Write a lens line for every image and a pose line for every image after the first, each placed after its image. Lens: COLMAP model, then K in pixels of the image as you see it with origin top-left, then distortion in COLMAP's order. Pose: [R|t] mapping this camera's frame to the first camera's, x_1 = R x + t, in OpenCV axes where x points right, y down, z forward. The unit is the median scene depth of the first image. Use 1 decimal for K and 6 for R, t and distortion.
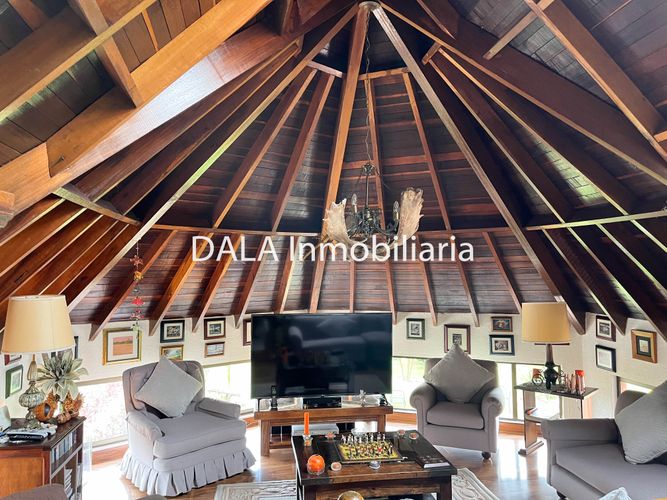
lens RADIAL K [[508.5, 0, 323.4], [0, 508.5, 247.3], [0, 0, 1]] dist [0.062877, -0.074336]
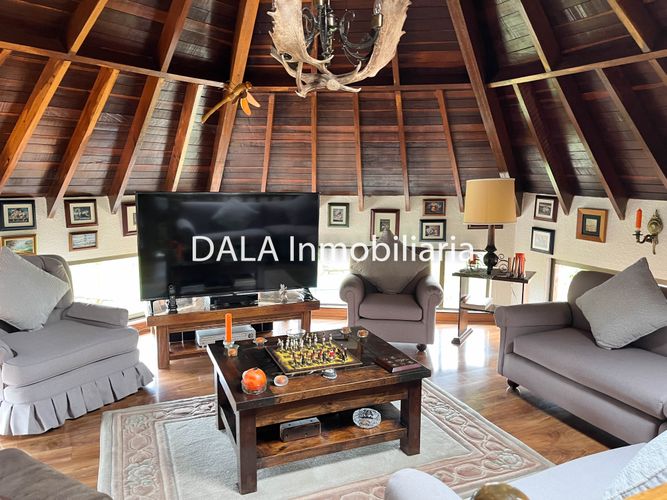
lens RADIAL K [[508.5, 0, 335.5], [0, 508.5, 255.8], [0, 0, 1]] dist [0.062877, -0.074336]
pose [[0.966043, -0.024126, 0.257252, -0.055778], [-0.029306, 0.978976, 0.201861, 0.065599], [-0.256714, -0.202546, 0.945025, 0.210779]]
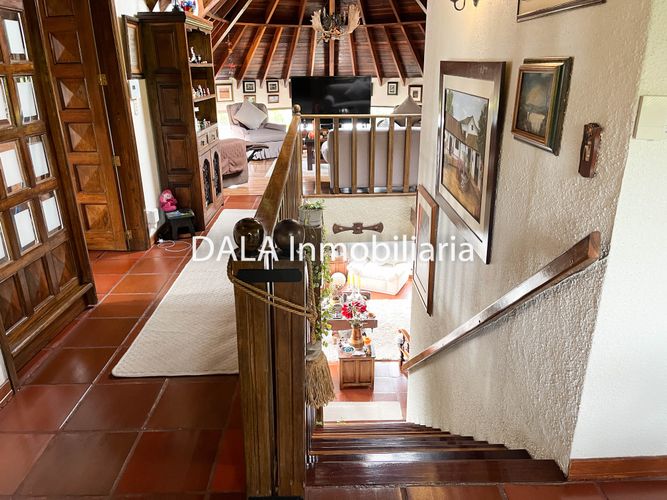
lens RADIAL K [[508.5, 0, 332.5], [0, 508.5, 249.6], [0, 0, 1]] dist [0.062877, -0.074336]
pose [[0.991904, 0.038476, -0.121017, 0.249609], [0.010709, 0.924254, 0.381629, 0.010140], [0.126534, -0.379835, 0.916359, -0.880619]]
